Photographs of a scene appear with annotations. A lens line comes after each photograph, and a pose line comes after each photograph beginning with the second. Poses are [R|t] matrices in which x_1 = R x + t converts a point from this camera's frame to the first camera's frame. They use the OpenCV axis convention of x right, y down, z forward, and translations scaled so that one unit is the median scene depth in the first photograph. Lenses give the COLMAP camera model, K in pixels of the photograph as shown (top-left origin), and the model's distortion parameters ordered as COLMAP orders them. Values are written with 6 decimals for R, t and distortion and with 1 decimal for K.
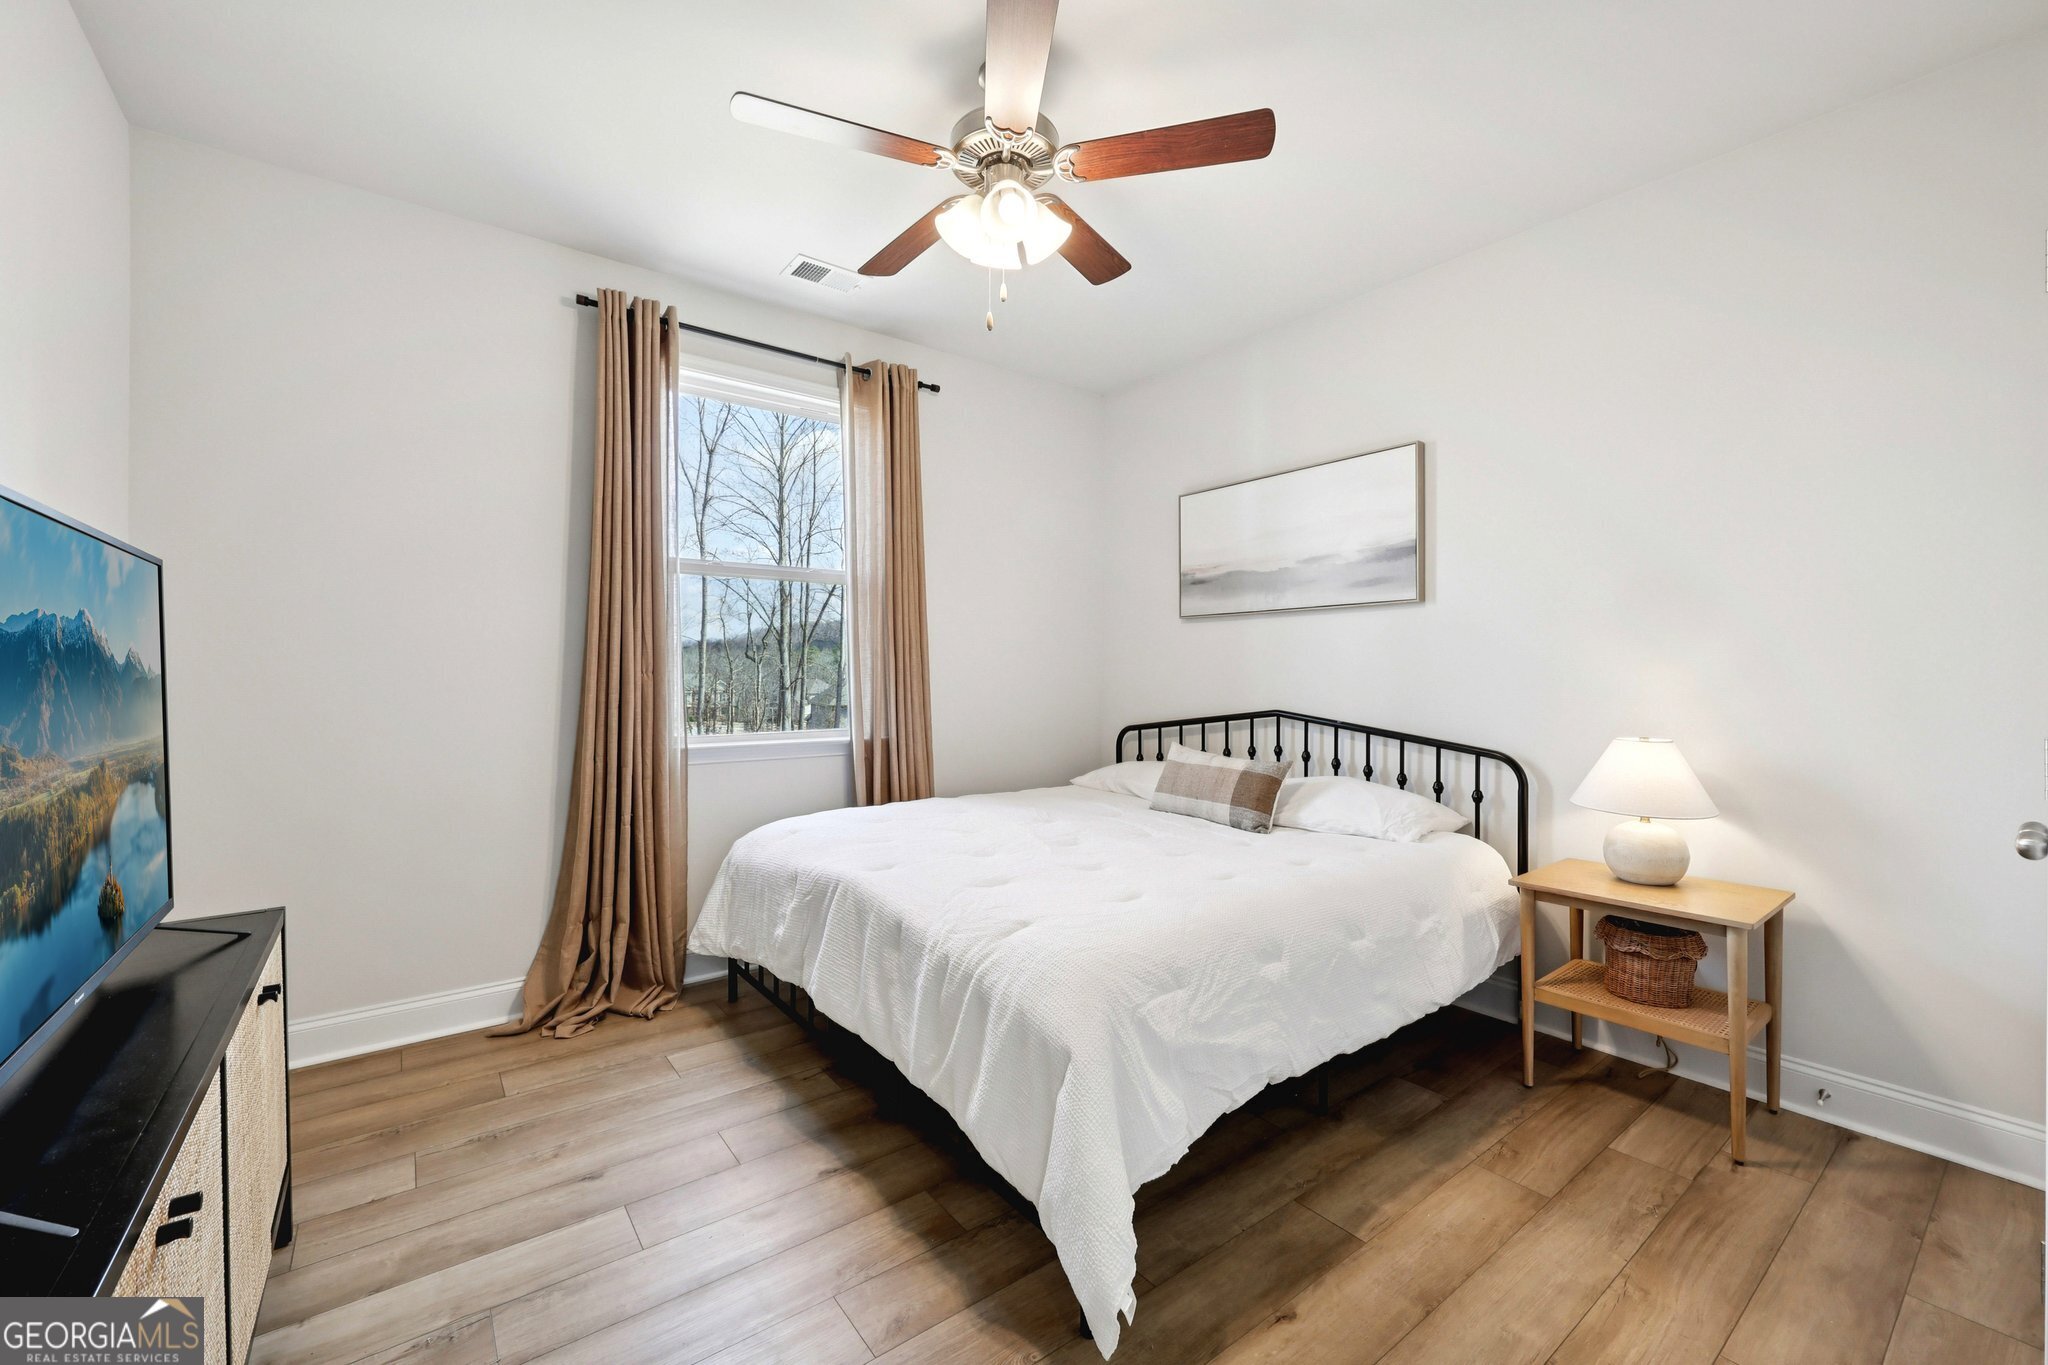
lens RADIAL K [[827.2, 0, 1024.8], [0, 827.2, 680.5], [0, 0, 1]] dist [-0.003205, 0.000833]
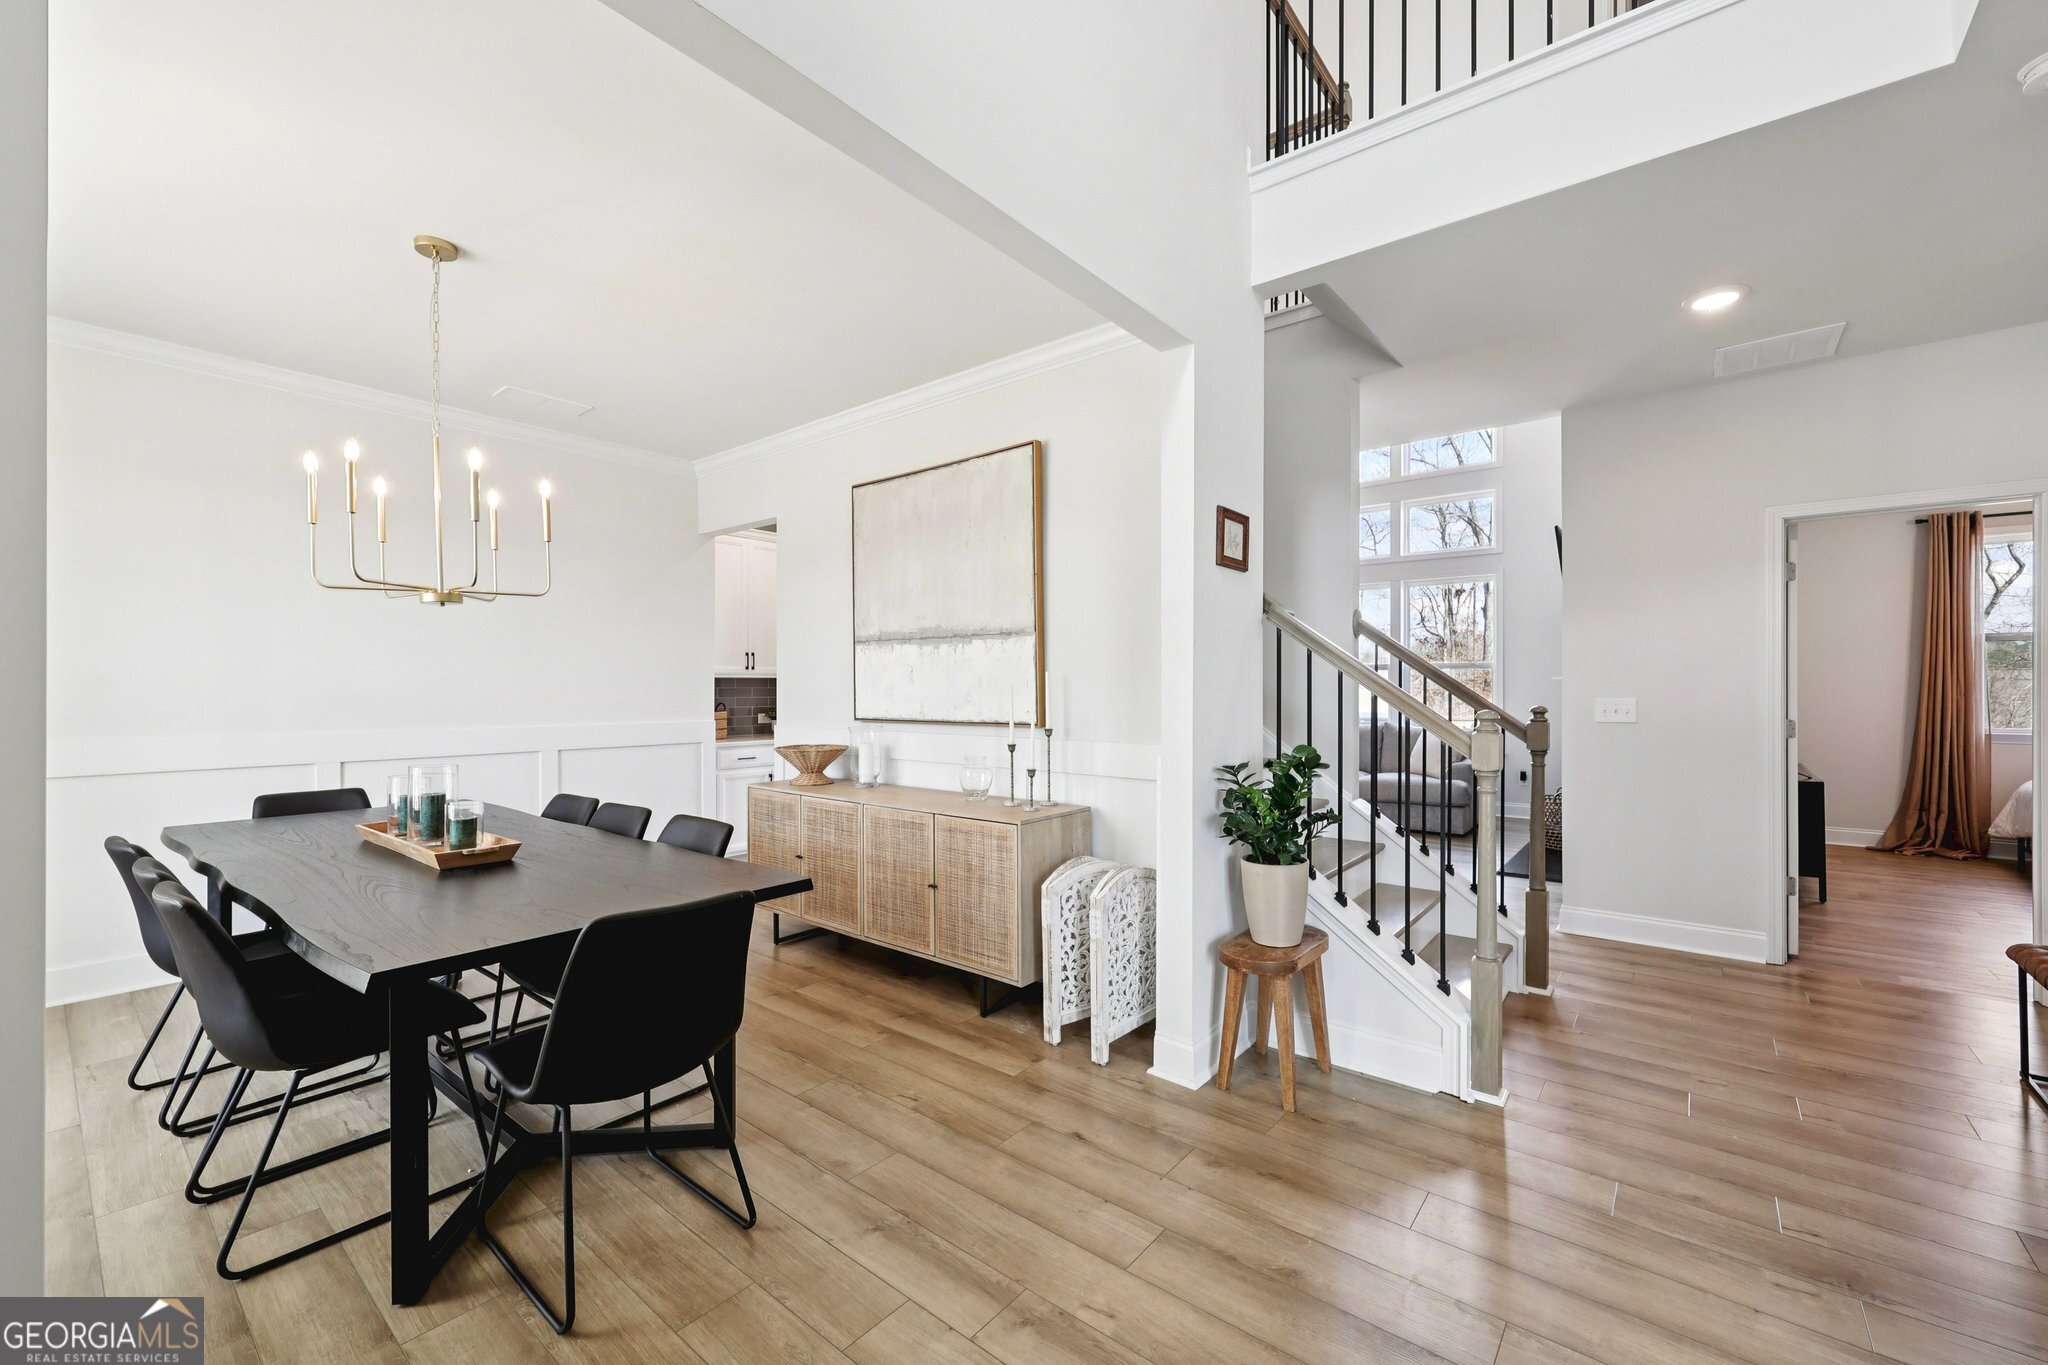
lens RADIAL K [[827.2, 0, 1016.0], [0, 827.2, 685.3], [0, 0, 1]] dist [-0.003205, 0.000833]
pose [[0.244869, 0.000233, -0.969556, 0.469113], [-0.000373, 1.000000, 0.000146, -0.015911], [0.969556, 0.000326, 0.244869, -0.871242]]
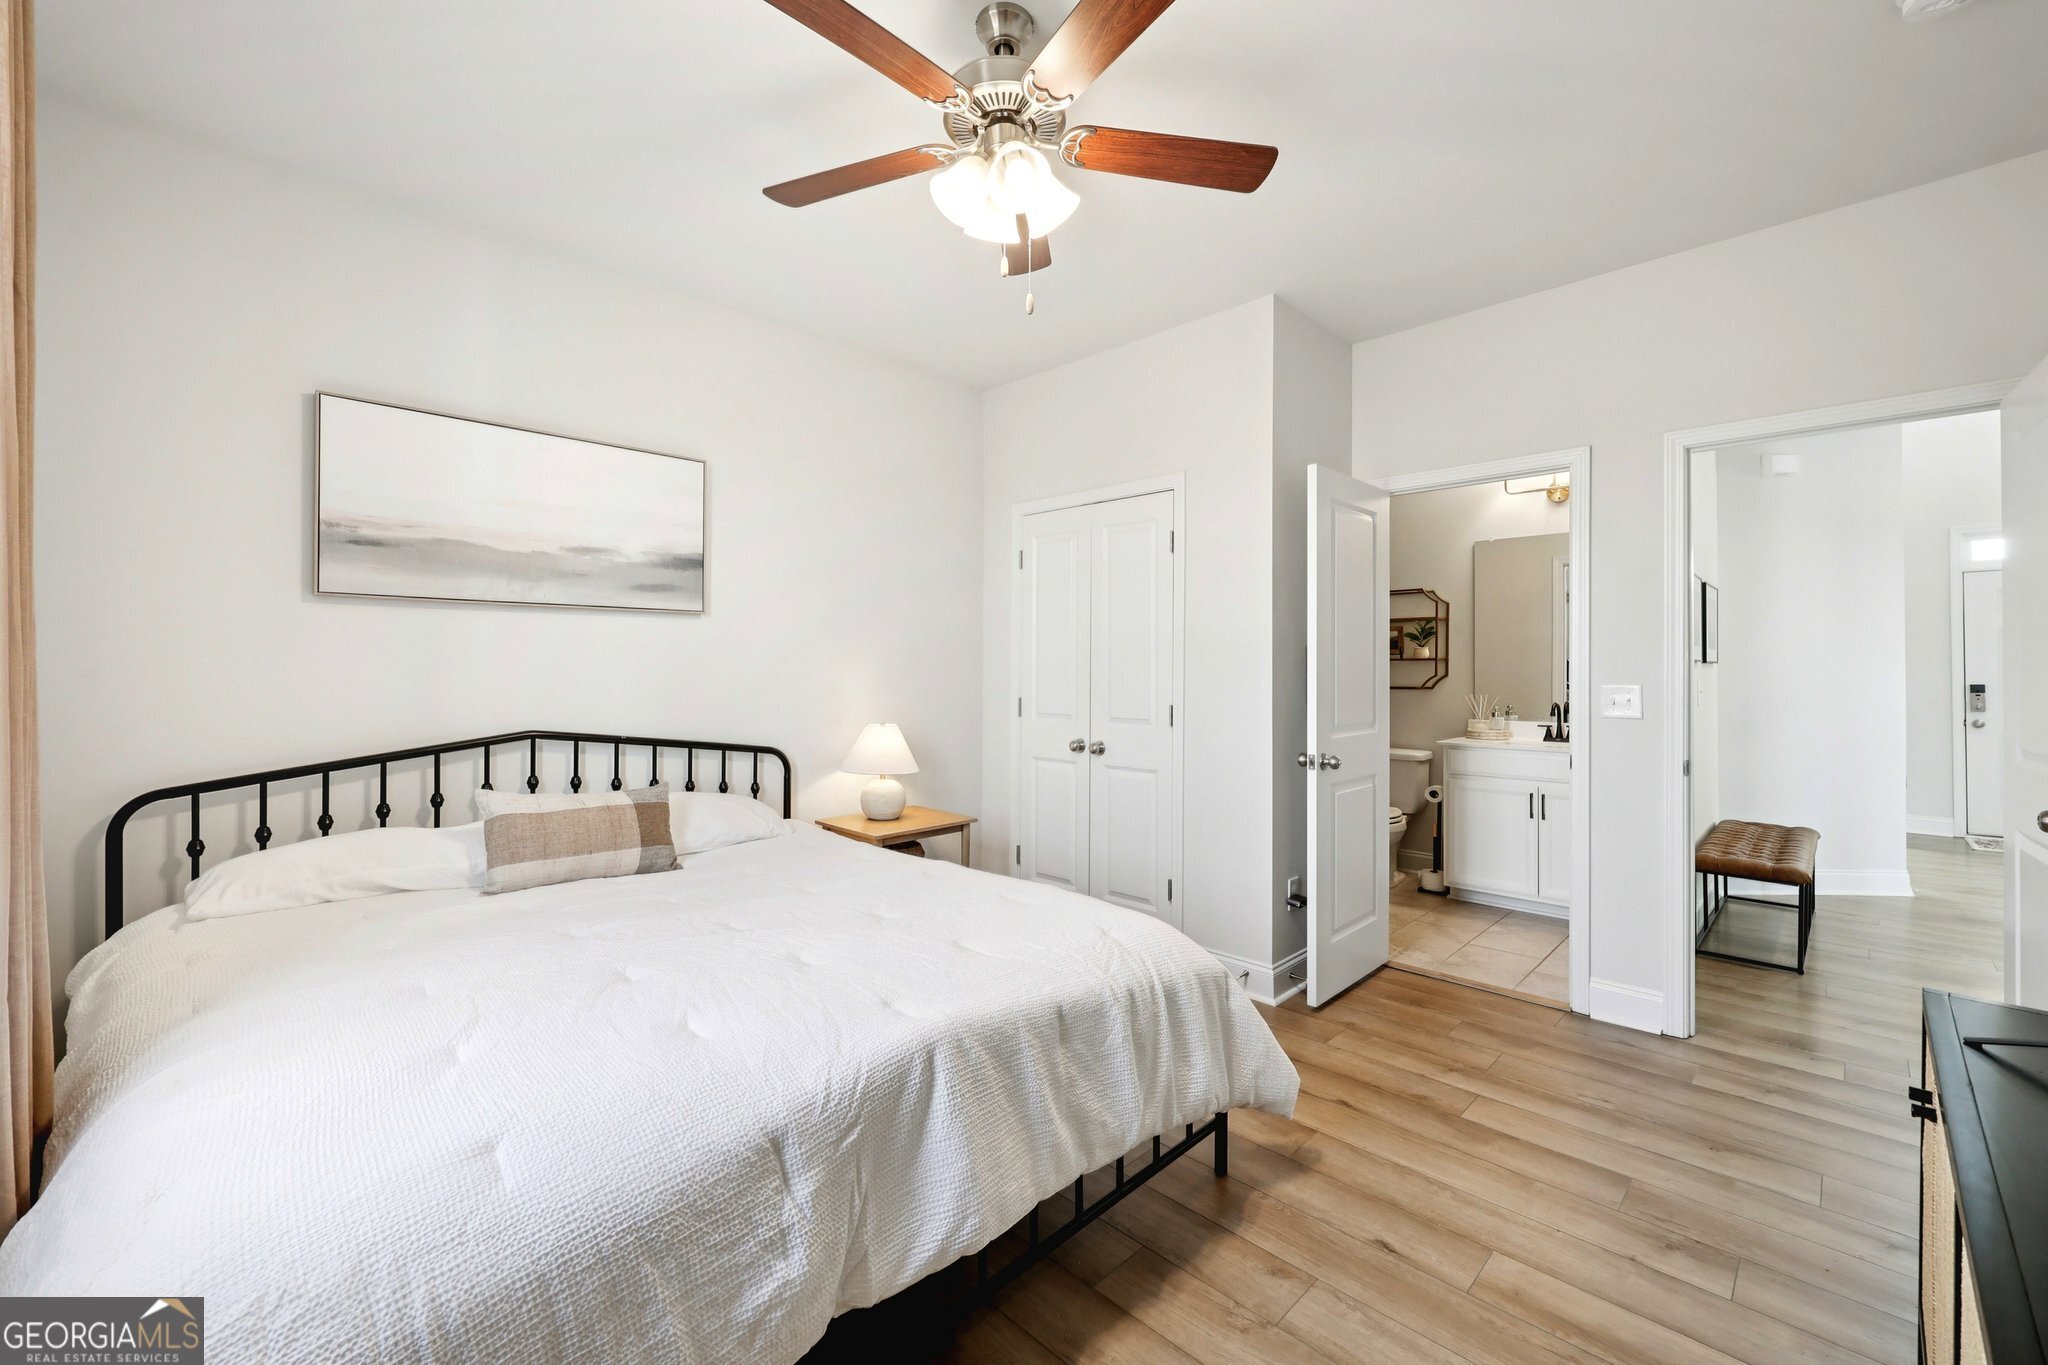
lens RADIAL K [[827.2, 0, 1010.9], [0, 827.2, 660.7], [0, 0, 1]] dist [-0.003205, 0.000833]
pose [[-0.130680, 0.007913, 0.991393, -0.712076], [0.003753, 0.999965, -0.007486, -0.030513], [-0.991417, 0.002742, -0.130706, 0.868069]]
